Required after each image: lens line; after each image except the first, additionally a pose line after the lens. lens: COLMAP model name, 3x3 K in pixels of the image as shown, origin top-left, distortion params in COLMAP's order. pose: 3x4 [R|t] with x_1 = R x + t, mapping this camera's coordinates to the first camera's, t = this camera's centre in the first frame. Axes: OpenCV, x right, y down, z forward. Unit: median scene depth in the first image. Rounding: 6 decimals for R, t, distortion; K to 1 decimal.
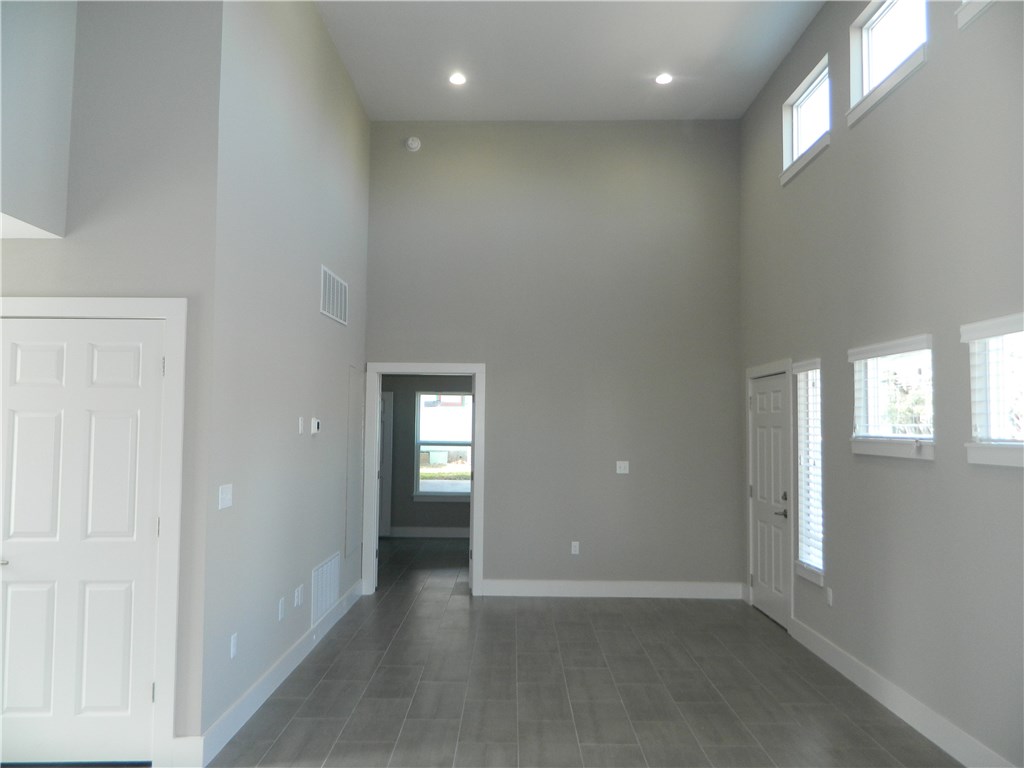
lens RADIAL K [[761.3, 0, 513.5], [0, 761.3, 382.2], [0, 0, 1]] dist [0.008103, 0.002239]
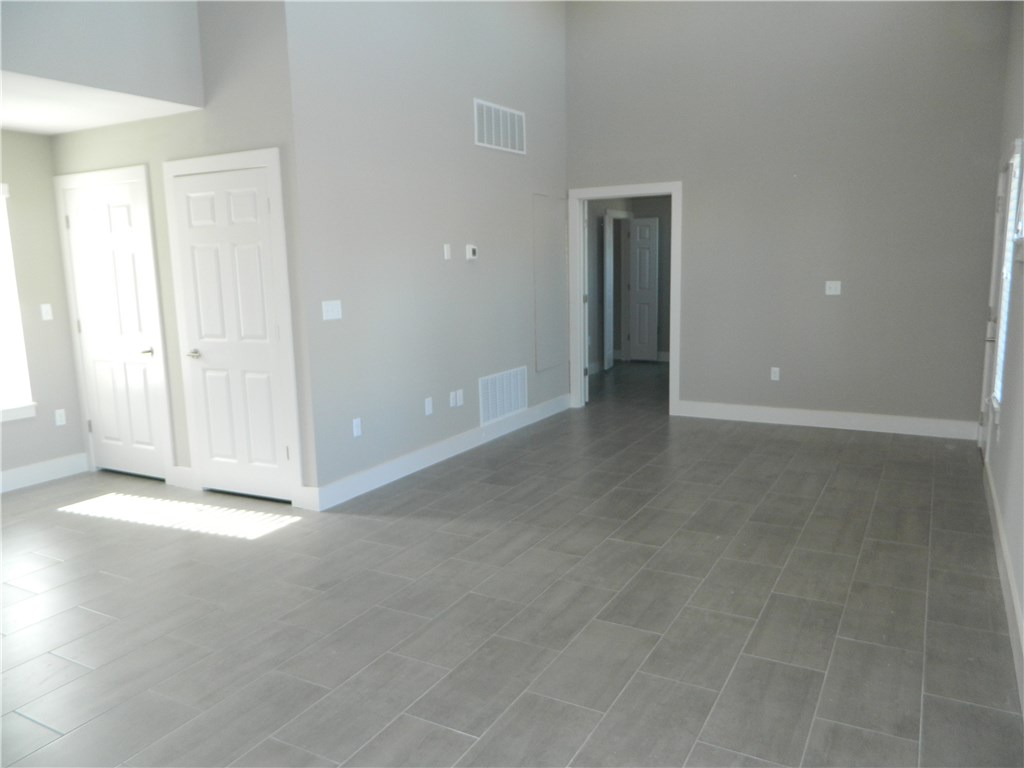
lens RADIAL K [[761.3, 0, 513.5], [0, 761.3, 382.2], [0, 0, 1]] dist [0.008103, 0.002239]
pose [[0.872271, 0.046016, -0.486853, 0.360889], [0.060501, 0.977760, 0.200813, 0.024623], [0.485266, -0.204618, 0.850087, 0.046905]]
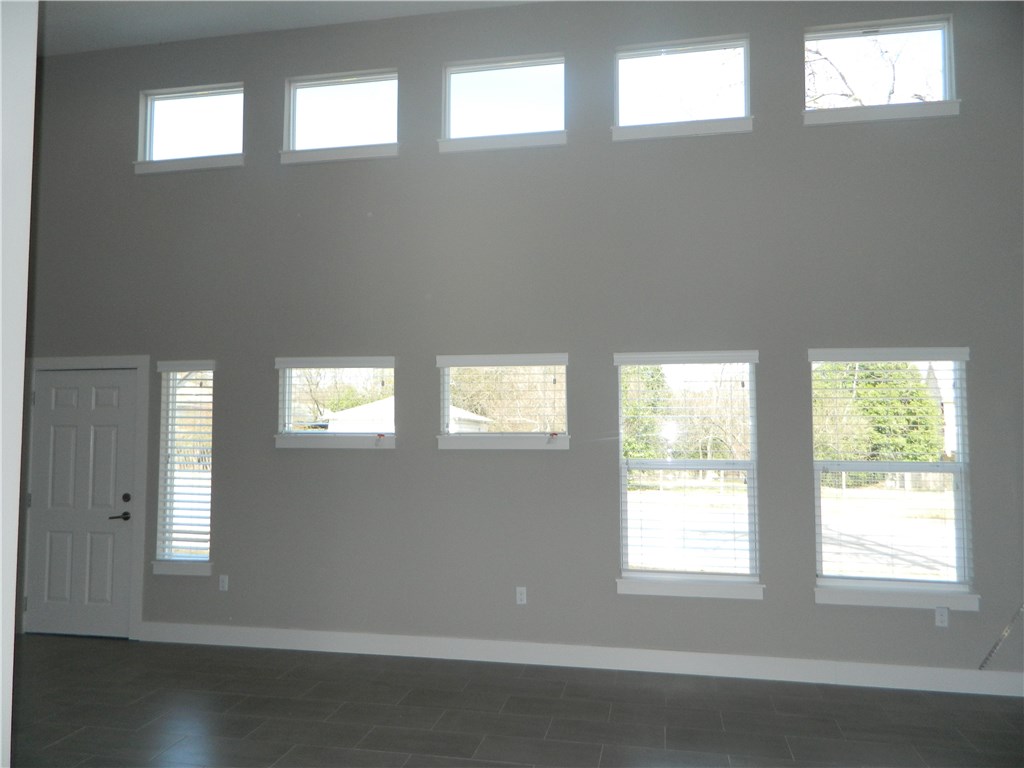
lens RADIAL K [[761.3, 0, 513.5], [0, 761.3, 382.2], [0, 0, 1]] dist [0.008103, 0.002239]
pose [[0.193798, 0.035153, 0.980411, -0.583464], [-0.051740, 0.998333, -0.025568, 0.004922], [-0.979676, -0.045771, 0.195294, 0.402728]]
